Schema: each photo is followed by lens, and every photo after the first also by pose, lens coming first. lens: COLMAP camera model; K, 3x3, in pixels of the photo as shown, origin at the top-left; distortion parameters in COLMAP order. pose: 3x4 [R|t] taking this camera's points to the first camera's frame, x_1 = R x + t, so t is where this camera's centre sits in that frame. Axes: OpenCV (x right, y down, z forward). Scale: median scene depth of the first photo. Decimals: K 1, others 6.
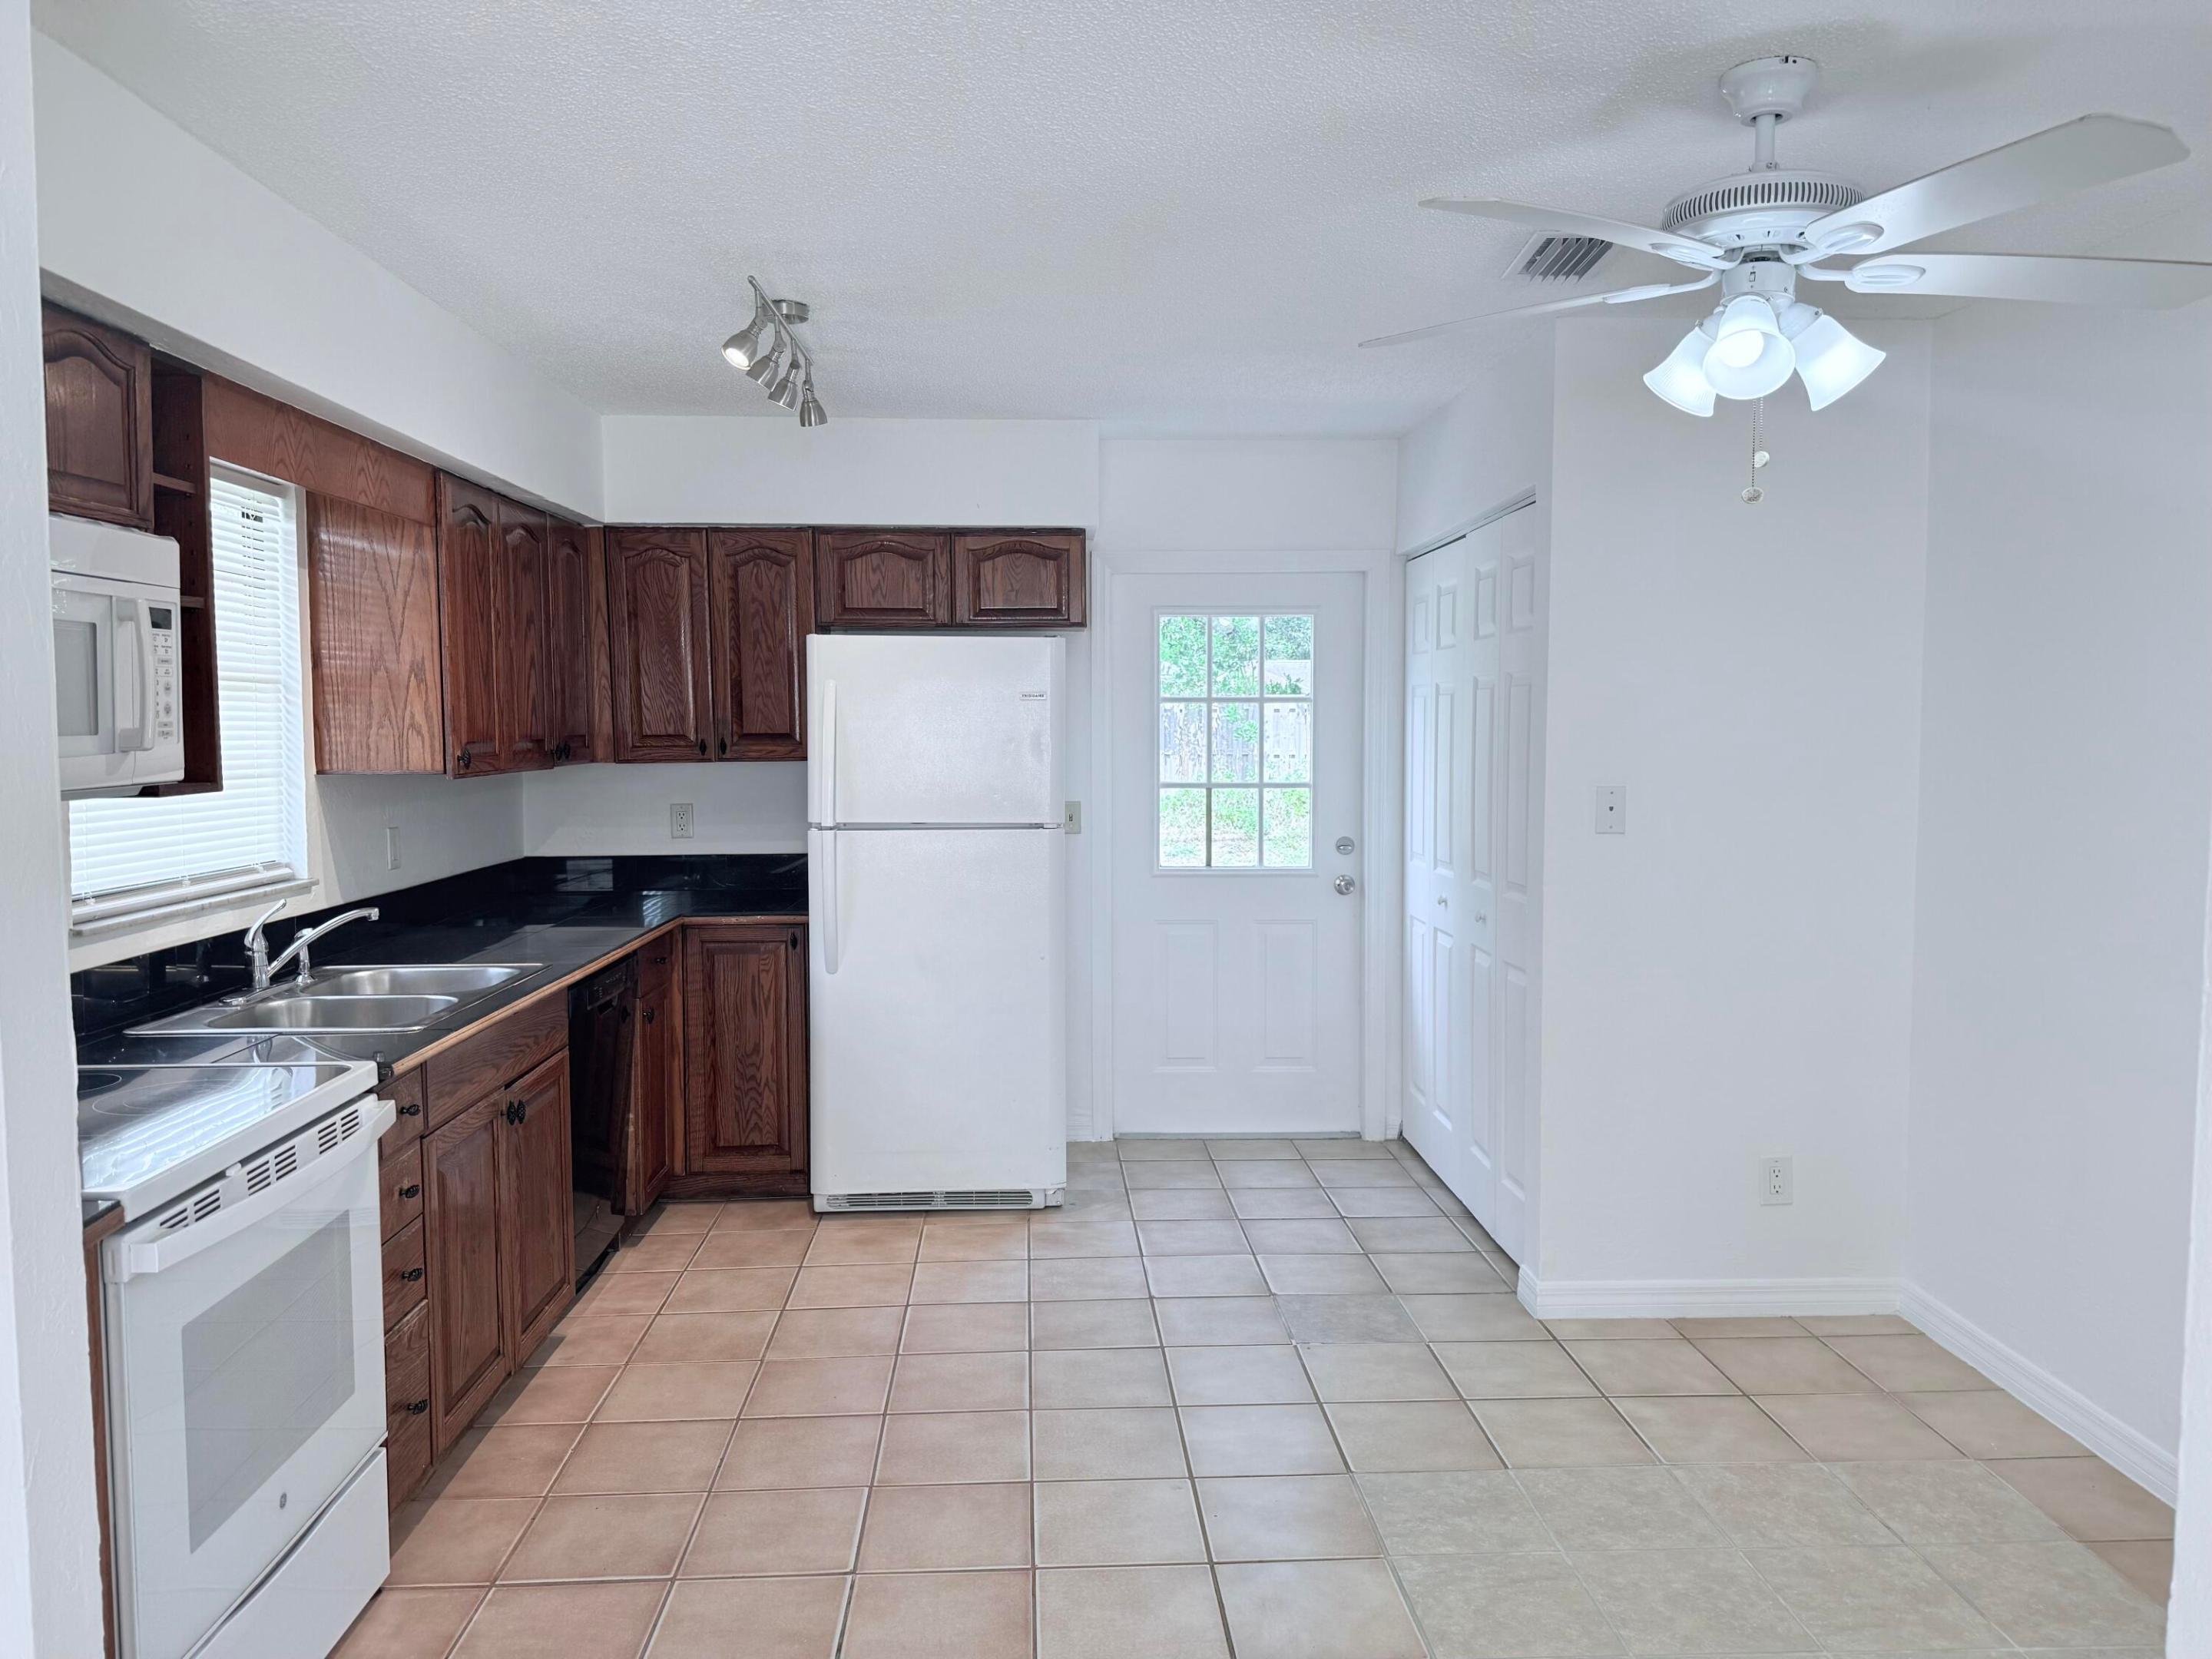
lens RADIAL K [[1553.7, 0, 1104.4], [0, 1553.7, 827.1], [0, 0, 1]] dist [0.039515, -0.053059]
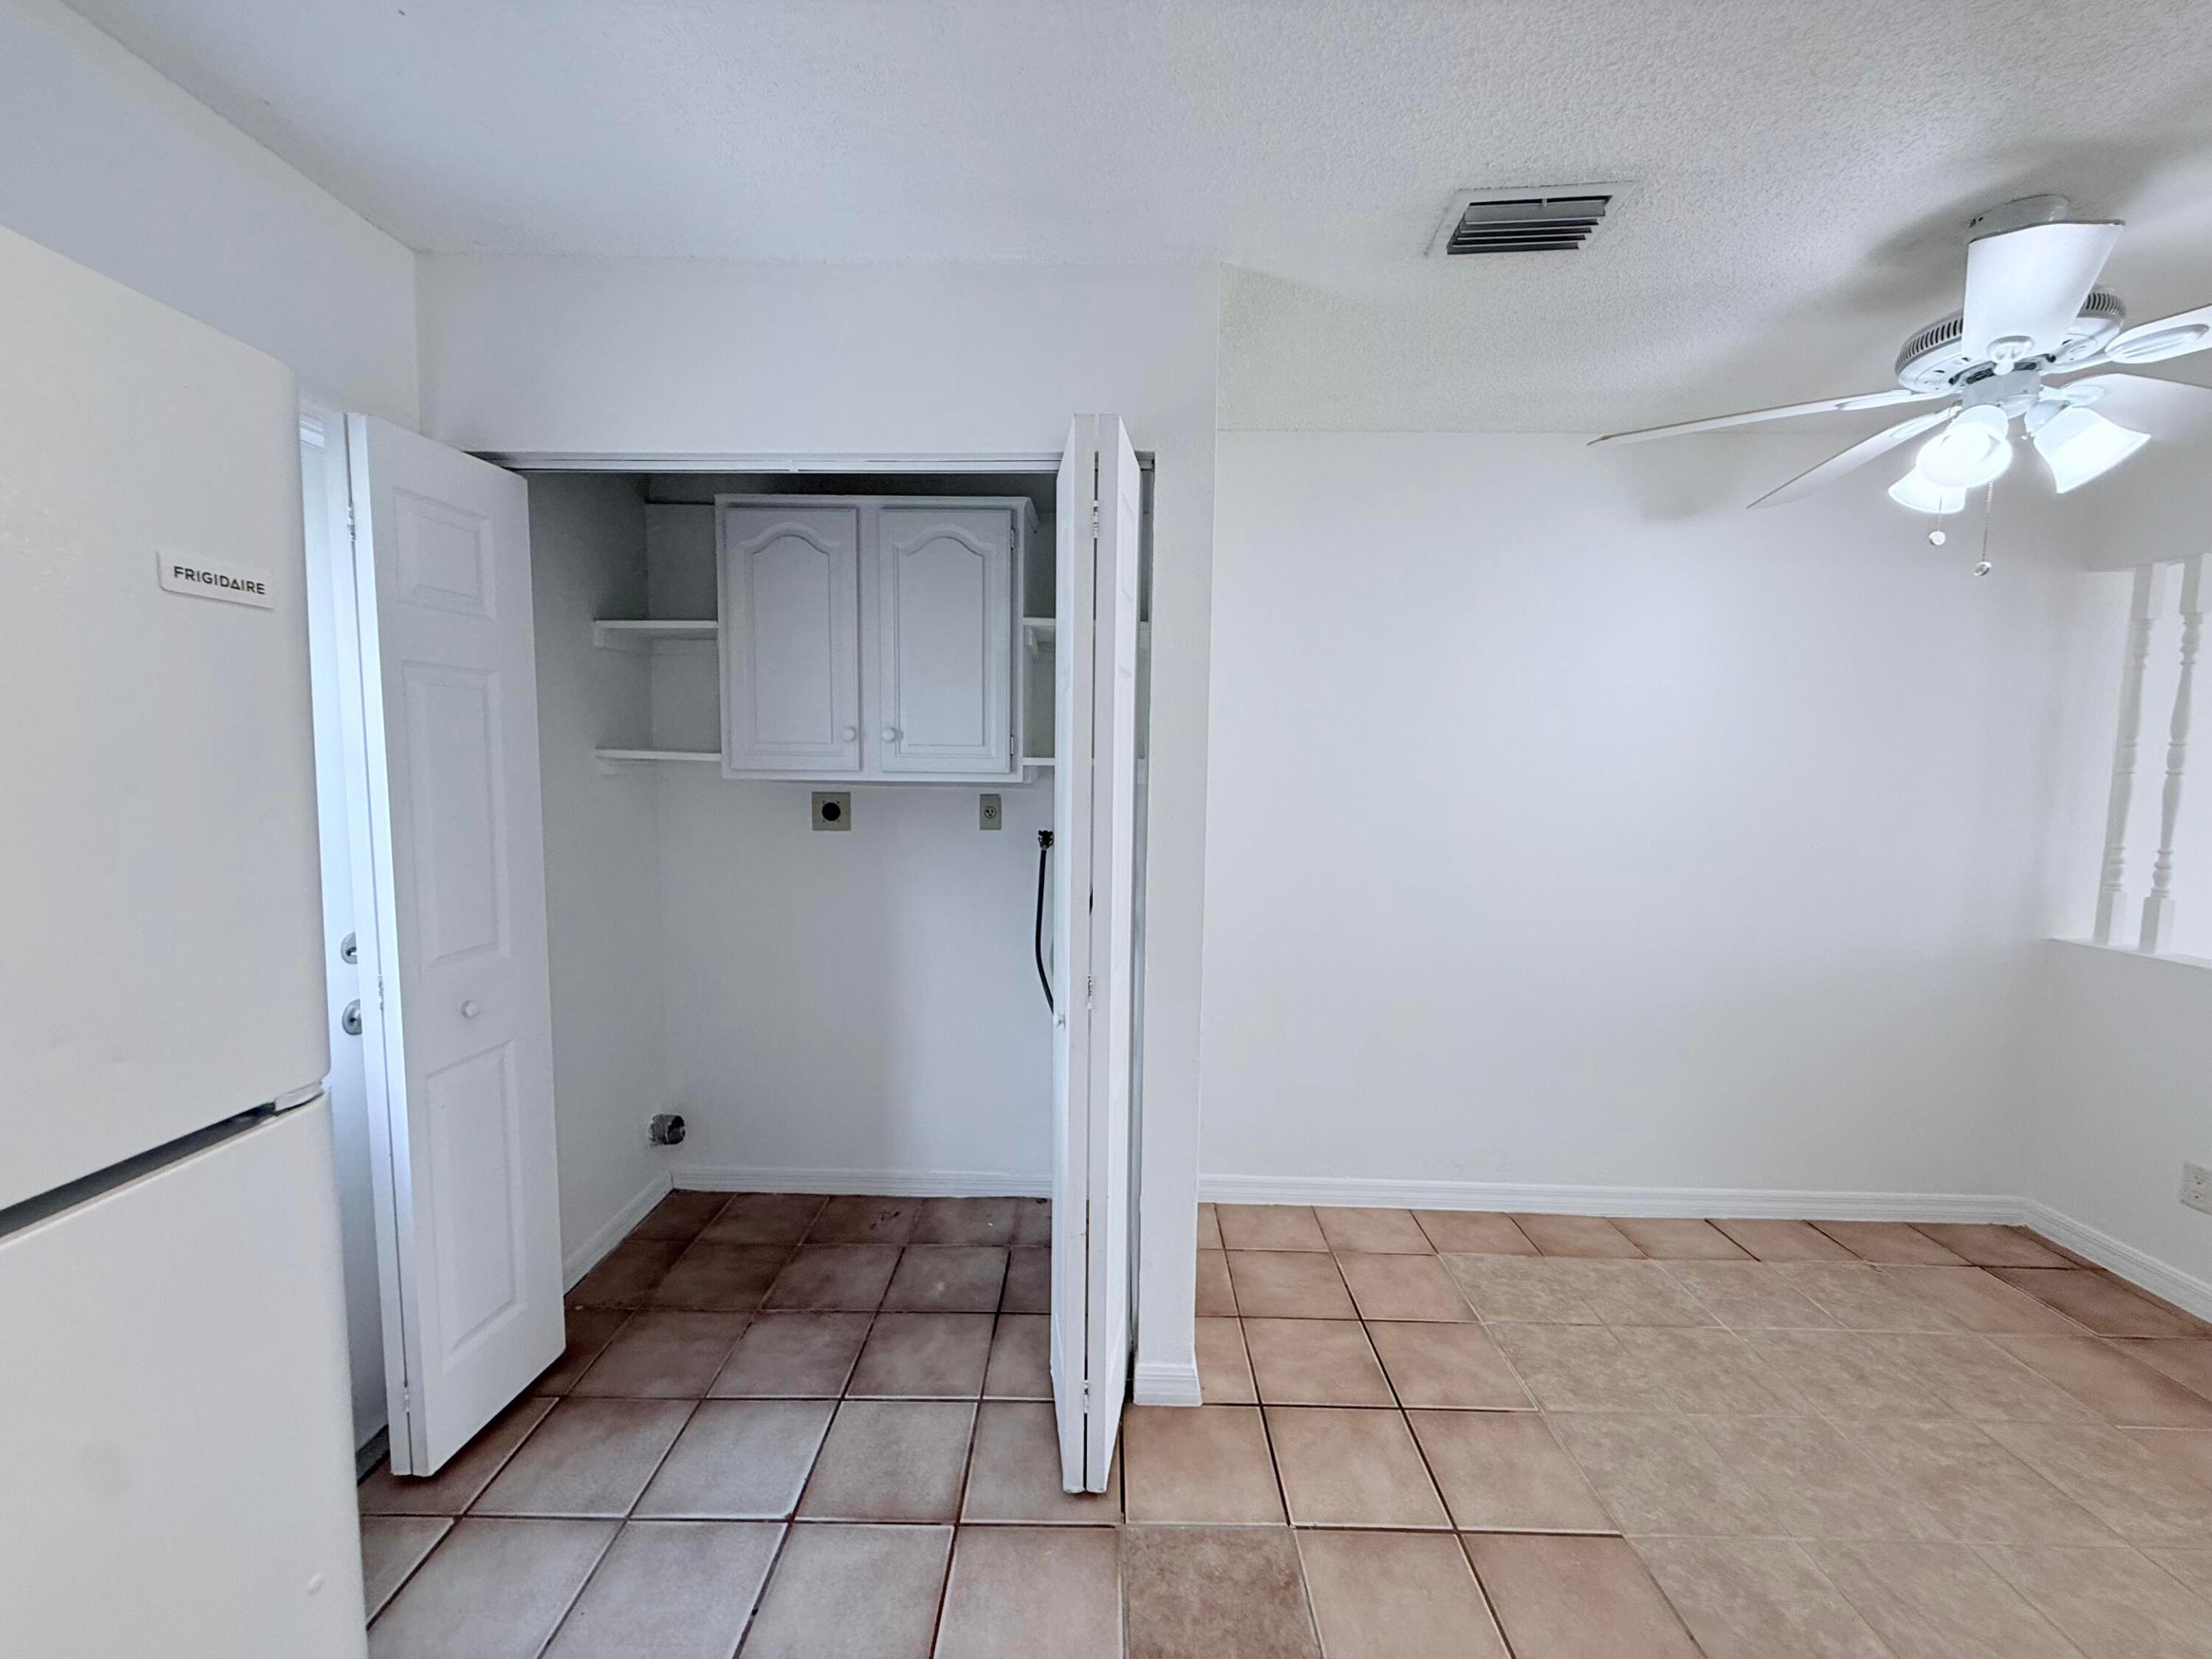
lens RADIAL K [[881.8, 0, 1102.9], [0, 881.8, 827.3], [0, 0, 1]] dist [-0.001391, 0.000088]
pose [[0.065423, -0.077022, 0.994881, -0.223880], [0.054283, 0.995815, 0.073524, -0.062986], [-0.996380, 0.049195, 0.069330, 1.082090]]
